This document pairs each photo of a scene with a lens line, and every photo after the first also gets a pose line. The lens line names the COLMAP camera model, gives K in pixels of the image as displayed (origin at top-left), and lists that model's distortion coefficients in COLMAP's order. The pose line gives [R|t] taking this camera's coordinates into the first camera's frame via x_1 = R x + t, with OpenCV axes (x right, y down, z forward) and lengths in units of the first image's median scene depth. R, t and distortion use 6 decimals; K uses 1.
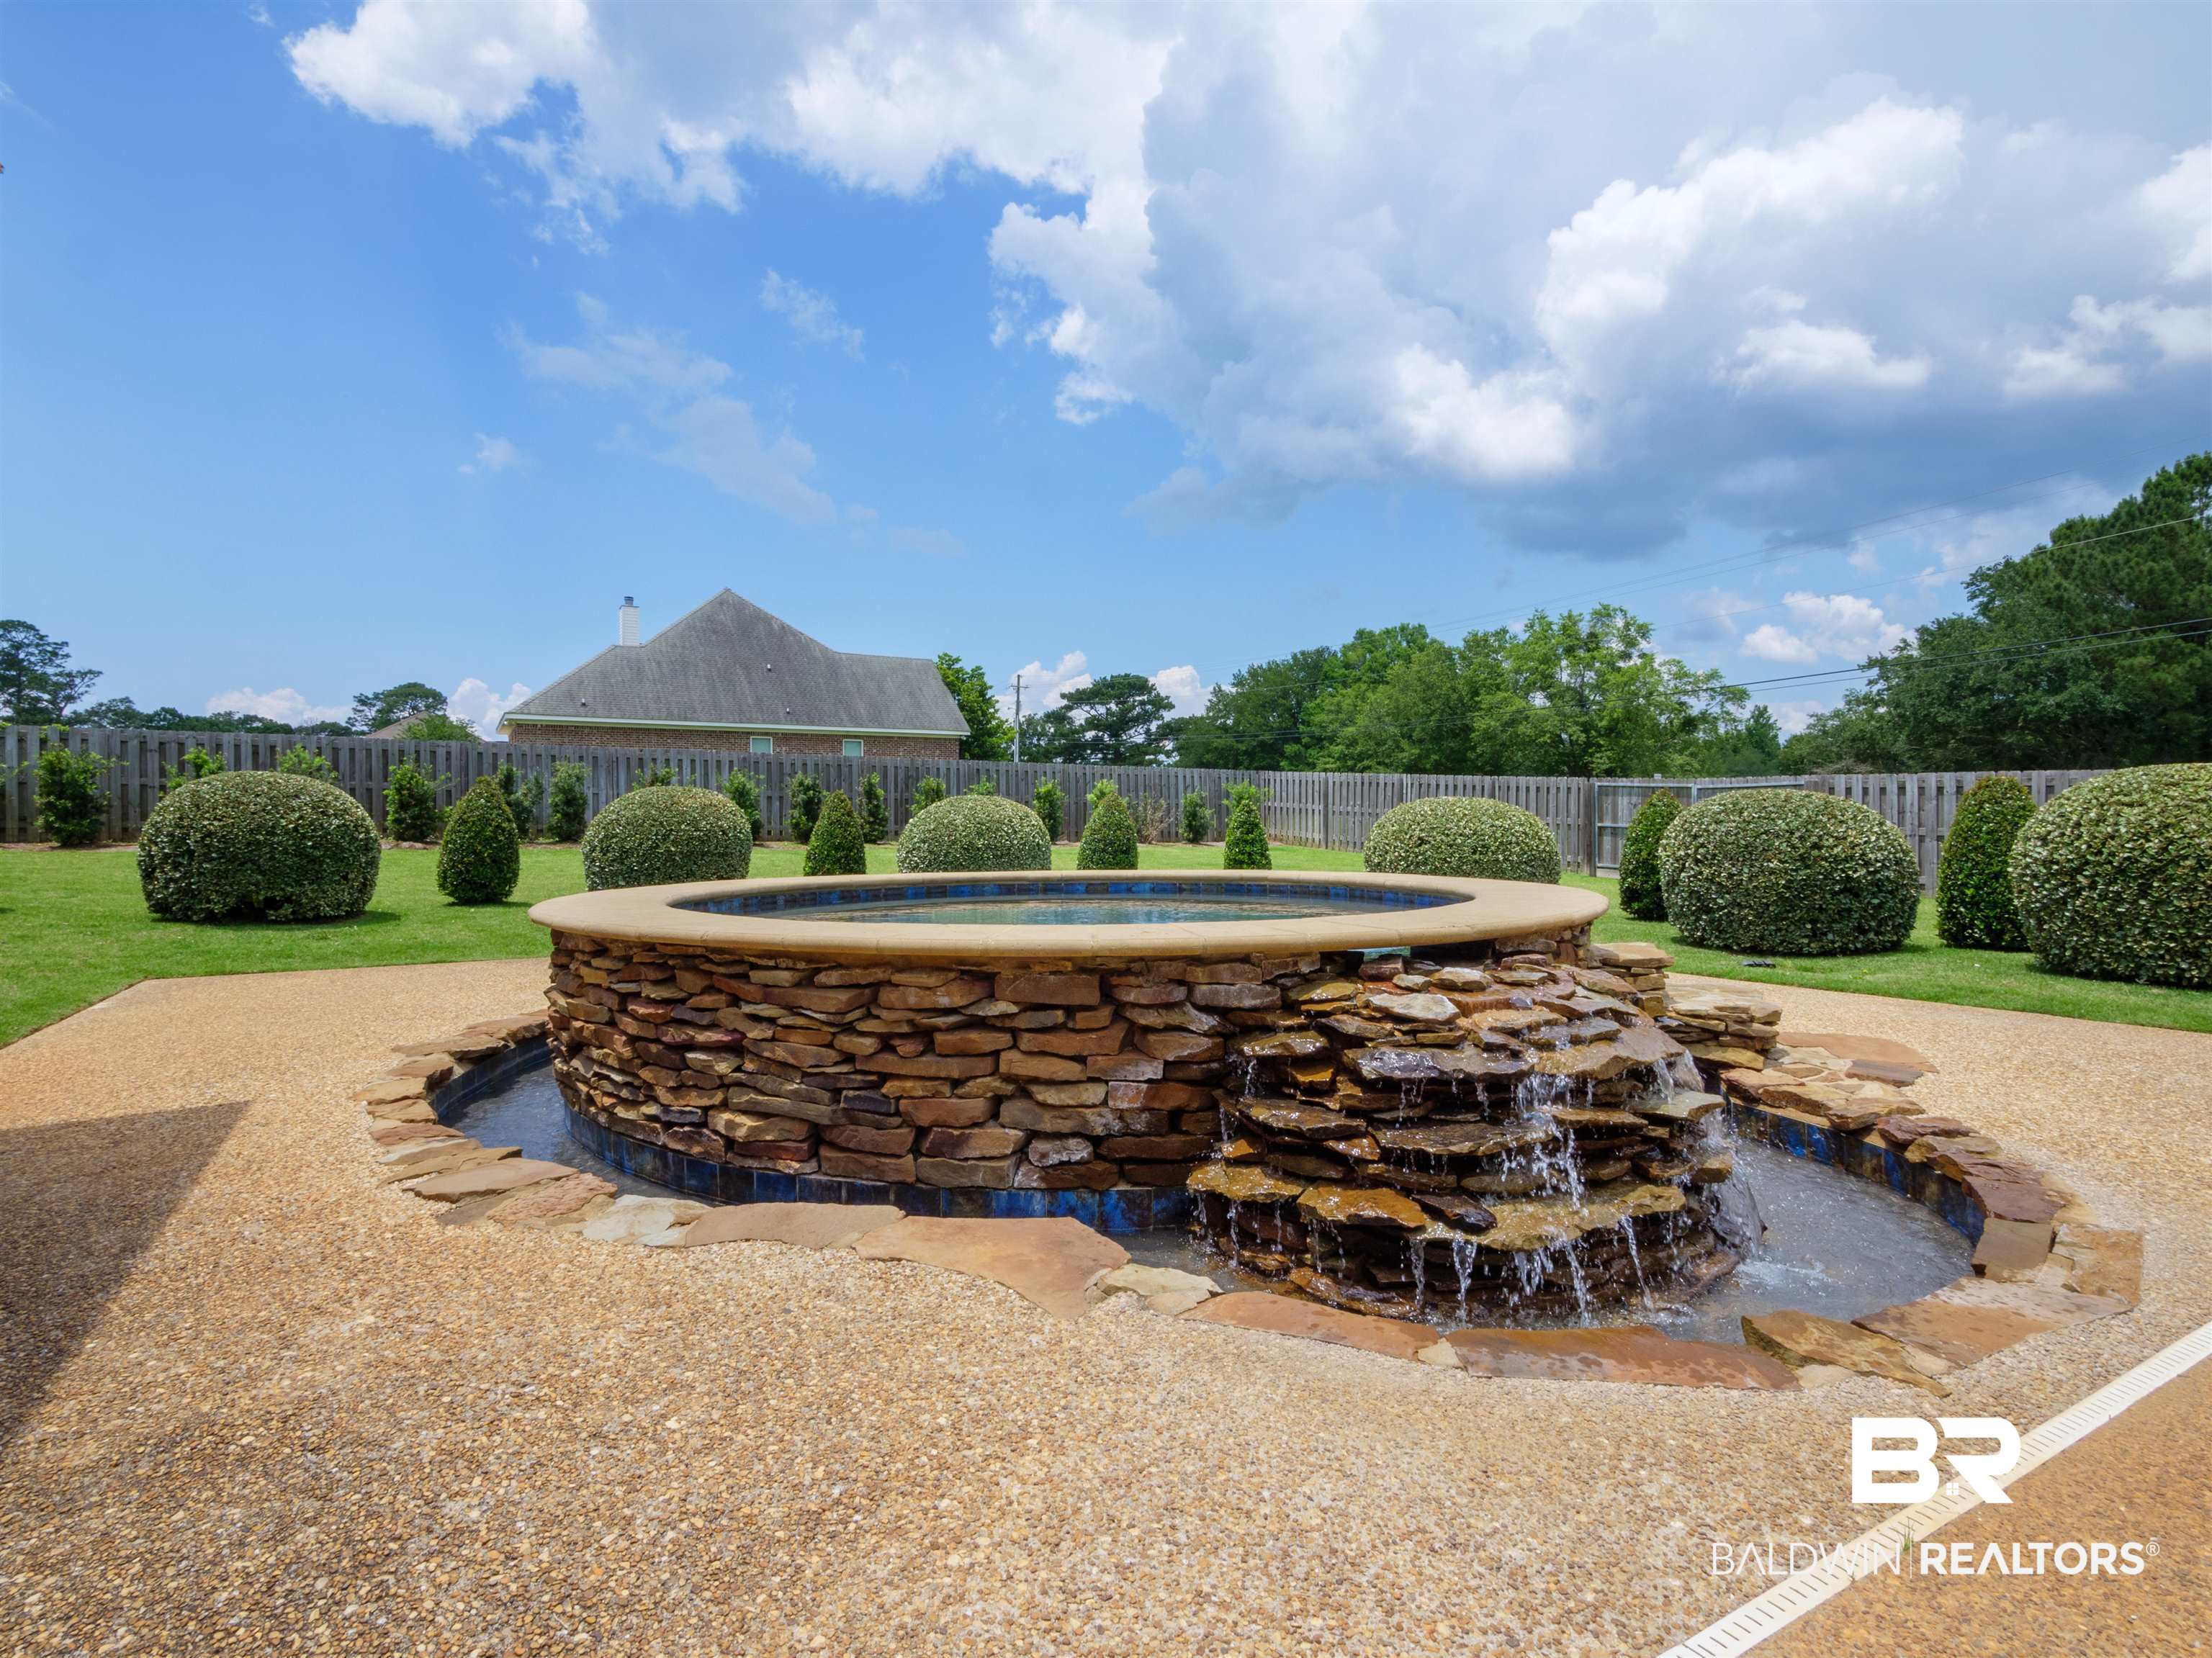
lens RADIAL K [[1129.2, 0, 1106.0], [0, 1129.2, 829.0], [0, 0, 1]] dist [0.004066, 0.000580]
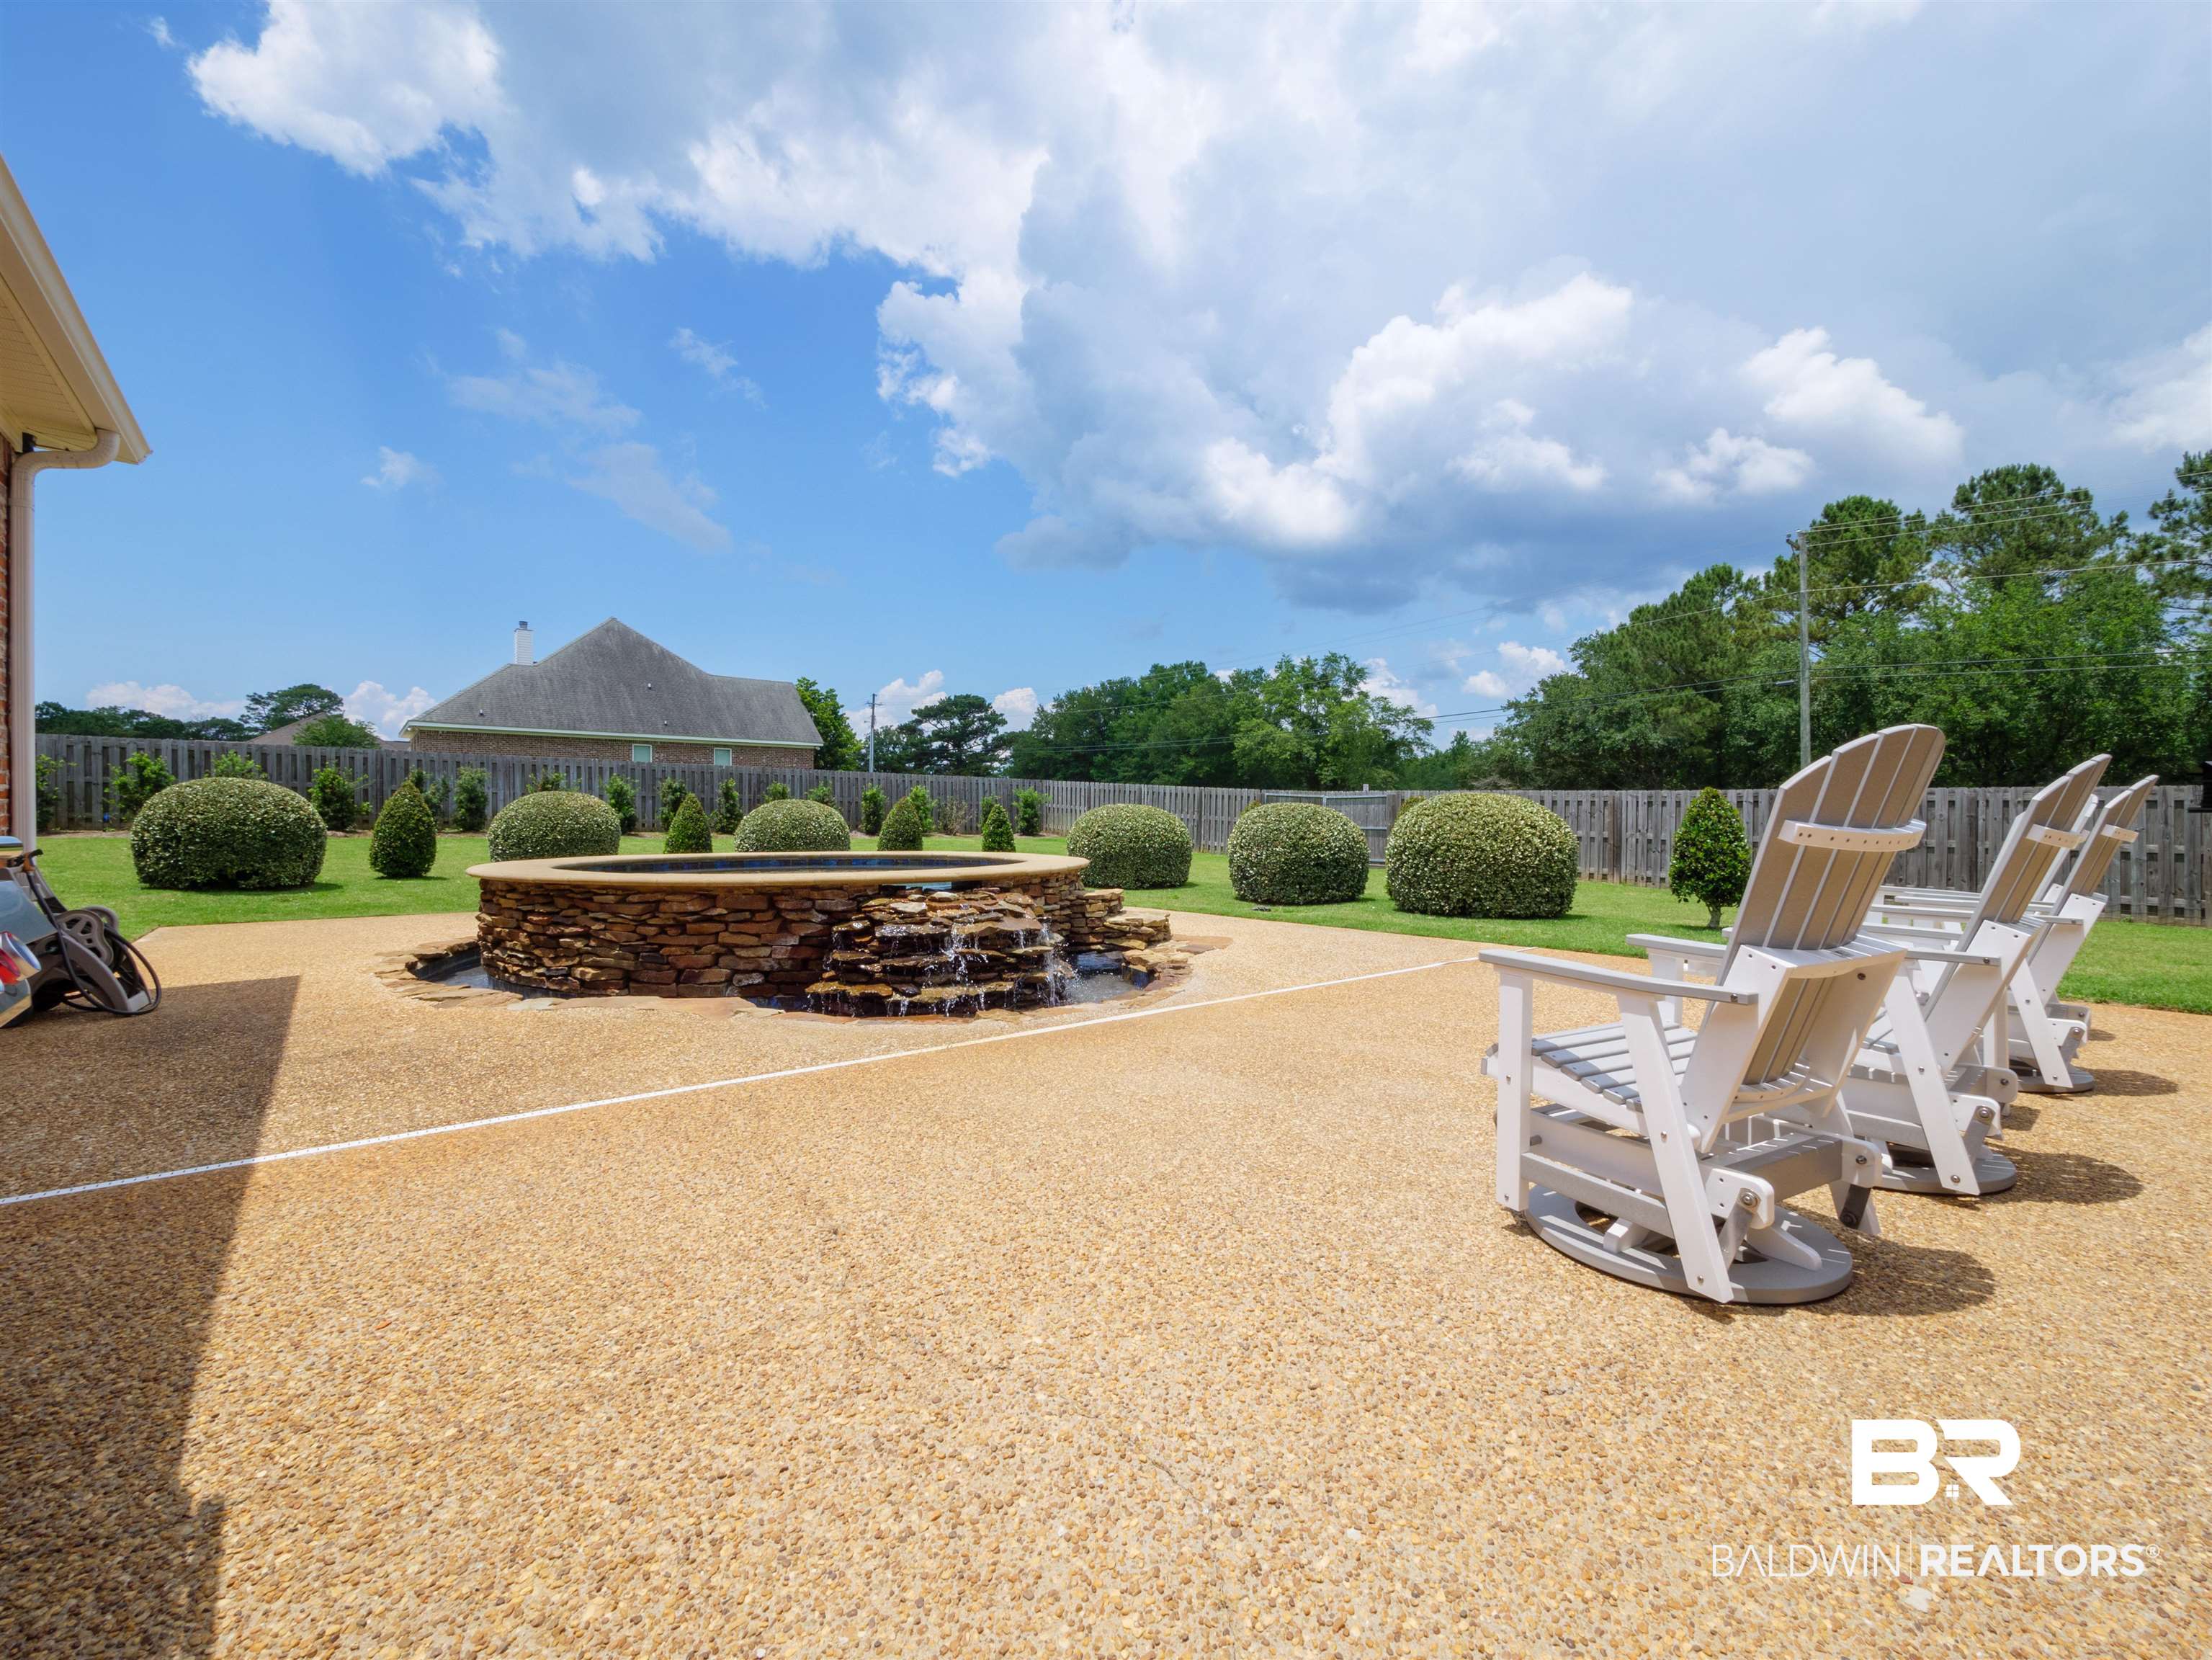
lens RADIAL K [[955.8, 0, 1106.0], [0, 955.8, 830.0], [0, 0, 1]] dist [-0.001114, 0.000236]
pose [[0.988819, 0.005424, 0.149021, 0.054678], [-0.006465, 0.999958, 0.006502, -0.001521], [-0.148979, -0.007393, 0.988813, -0.134015]]
